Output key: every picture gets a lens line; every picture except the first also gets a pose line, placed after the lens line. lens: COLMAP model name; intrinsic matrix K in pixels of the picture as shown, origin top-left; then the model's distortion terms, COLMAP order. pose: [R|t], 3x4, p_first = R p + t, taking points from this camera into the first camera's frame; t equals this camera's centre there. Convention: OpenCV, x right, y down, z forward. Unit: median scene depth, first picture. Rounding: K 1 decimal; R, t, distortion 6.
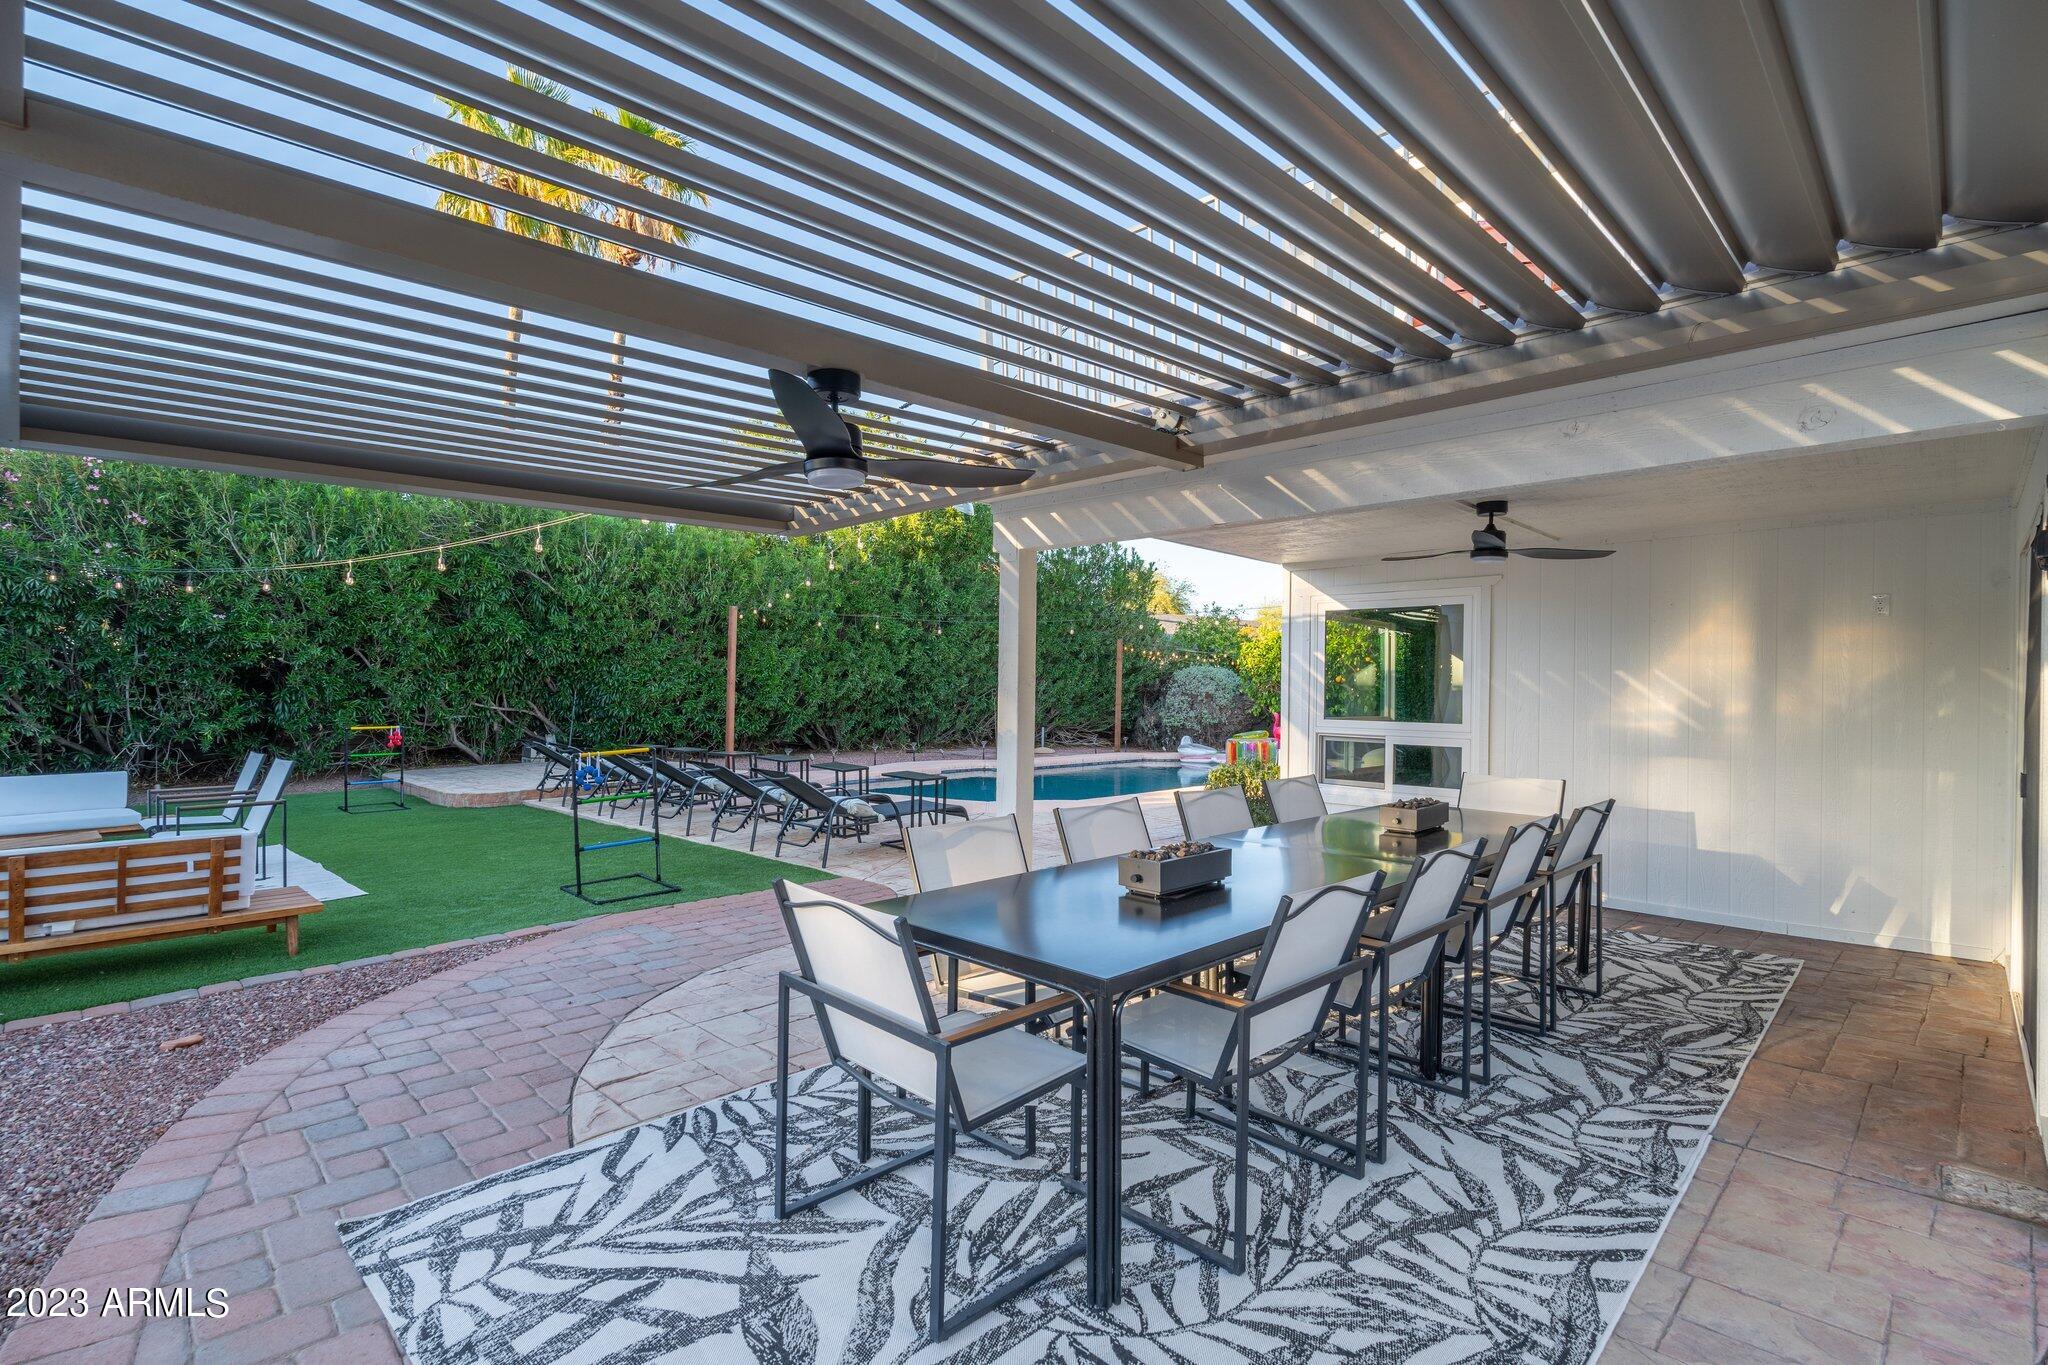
lens RADIAL K [[950.7, 0, 1032.6], [0, 950.7, 671.4], [0, 0, 1]] dist [-0.004586, 0.000211]
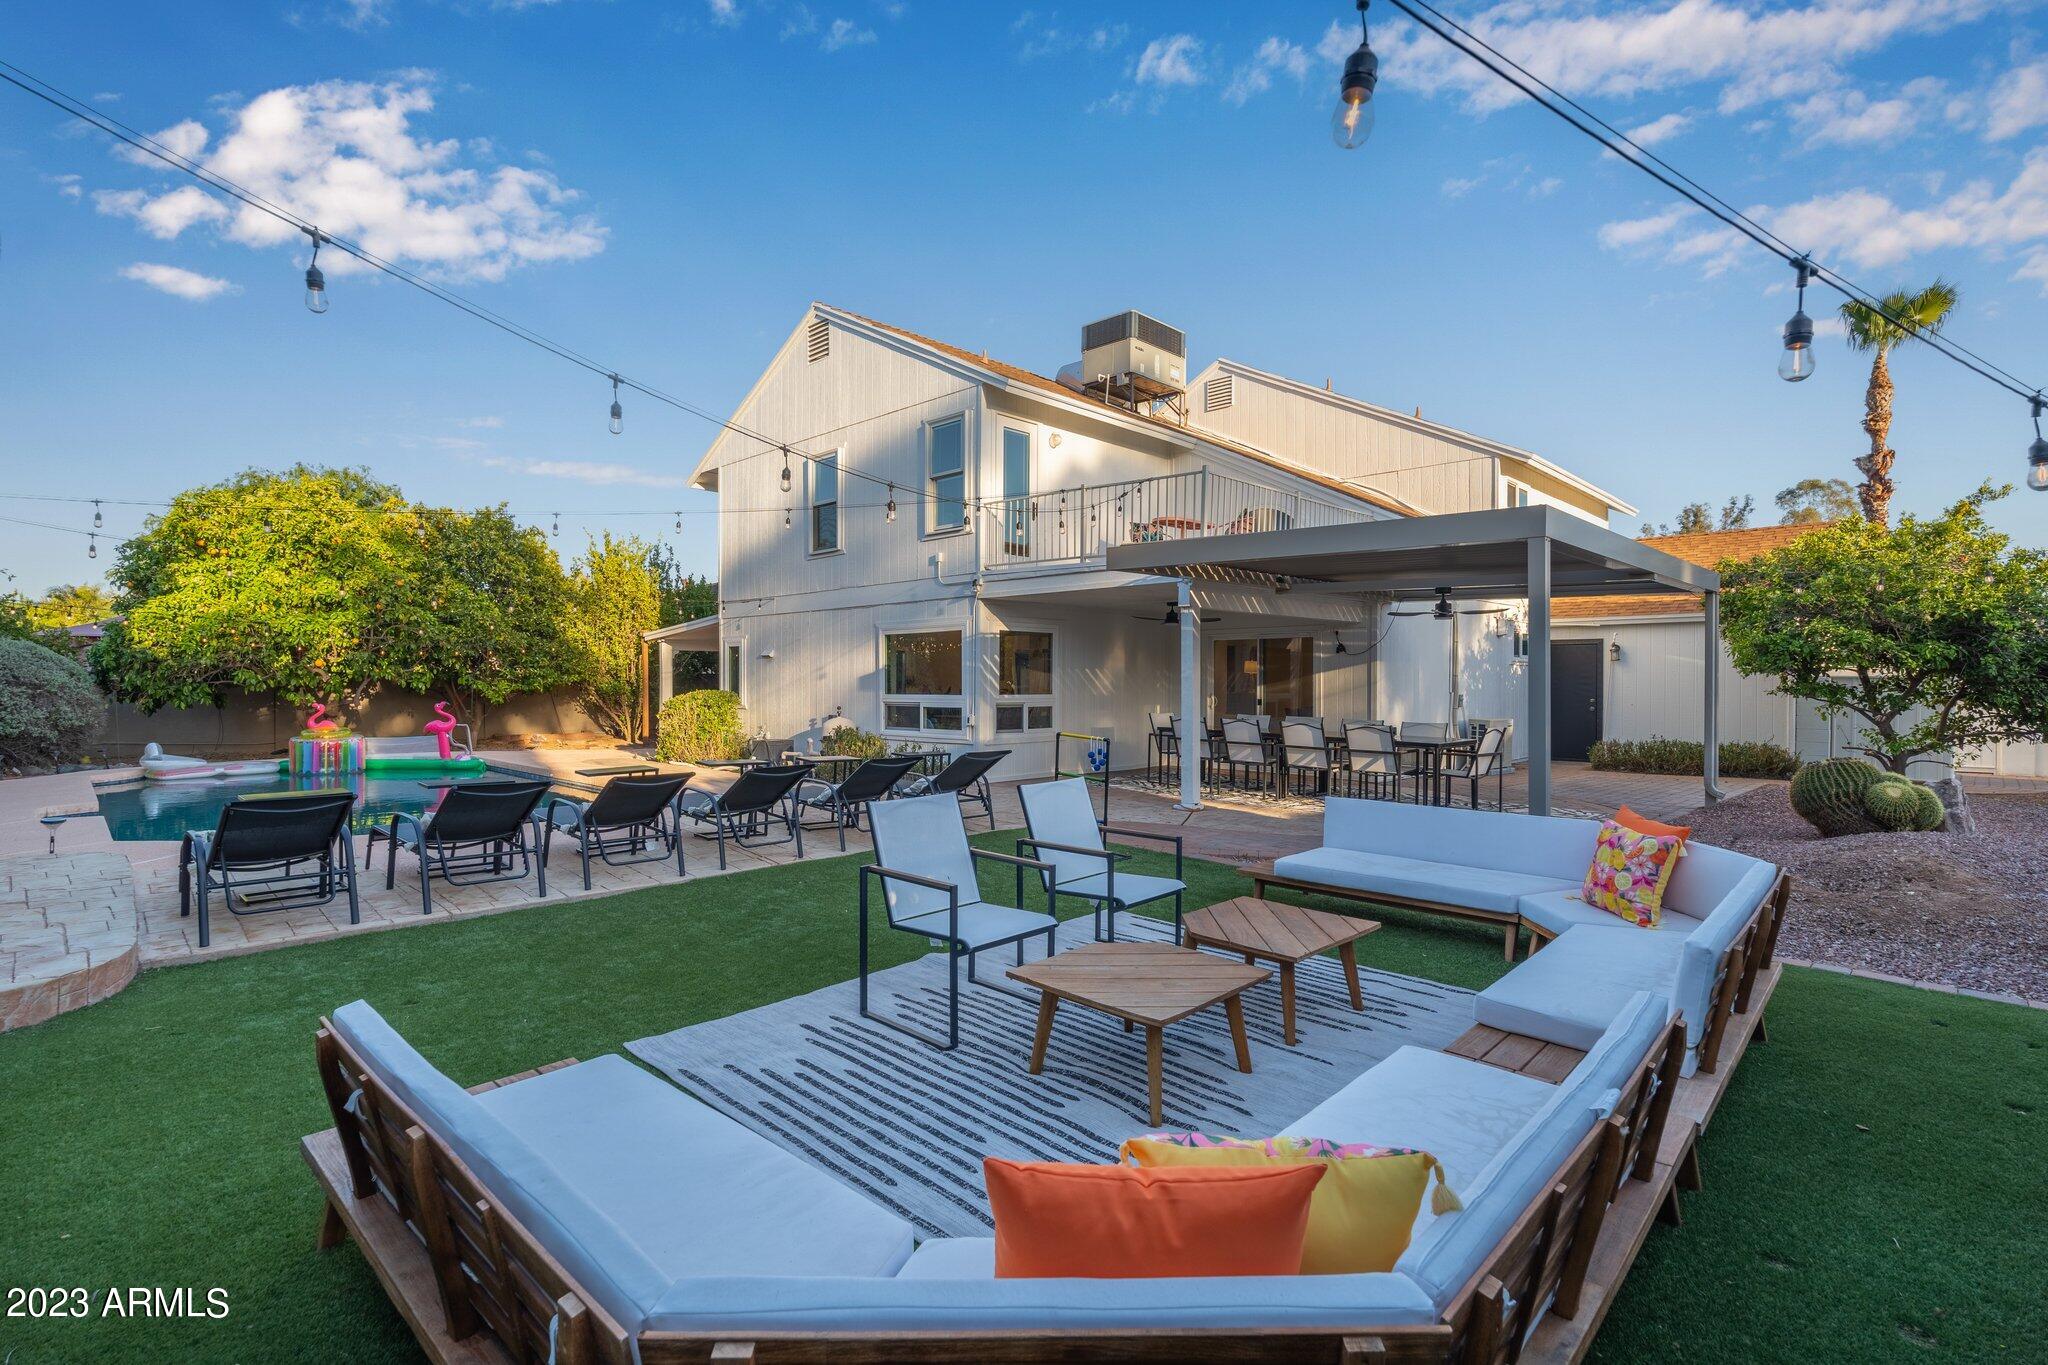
lens RADIAL K [[950.7, 0, 1024.7], [0, 950.7, 683.9], [0, 0, 1]] dist [-0.004586, 0.000211]
pose [[0.031602, -0.014977, 0.999388, -2.279429], [-0.018713, 0.999704, 0.015574, 0.004305], [-0.999325, -0.019193, 0.031312, 1.496260]]
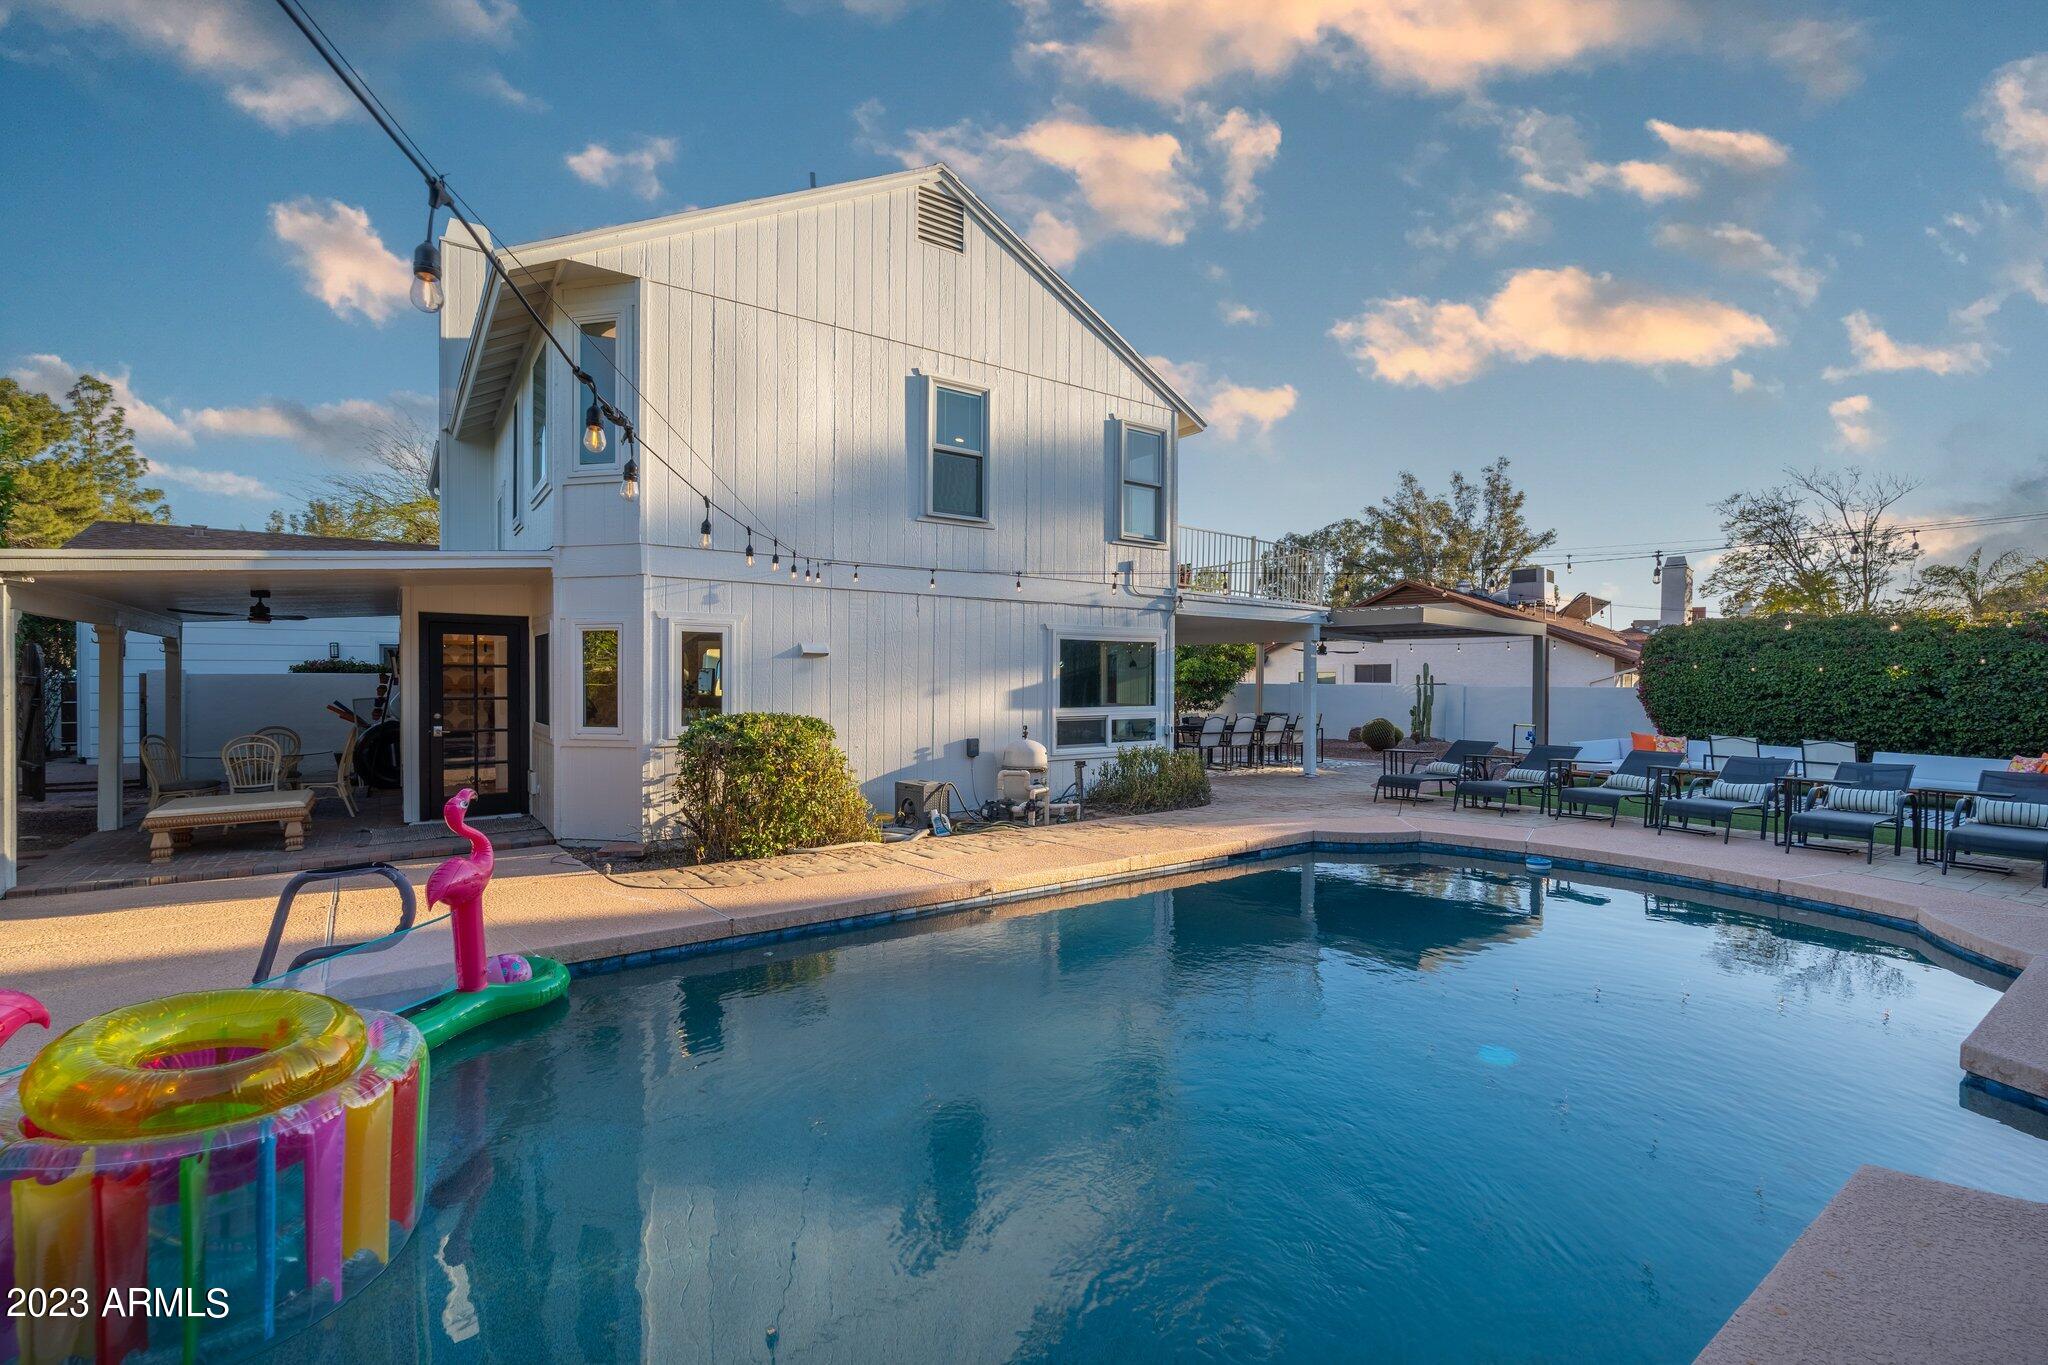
lens RADIAL K [[926.1, 0, 1007.0], [0, 926.1, 678.8], [0, 0, 1]] dist [0.002655, 0.000191]
pose [[-0.979897, -0.017290, 0.198753, 0.397947], [-0.020469, 0.999693, -0.013949, 0.050242], [-0.198450, -0.017737, -0.979950, 4.578027]]
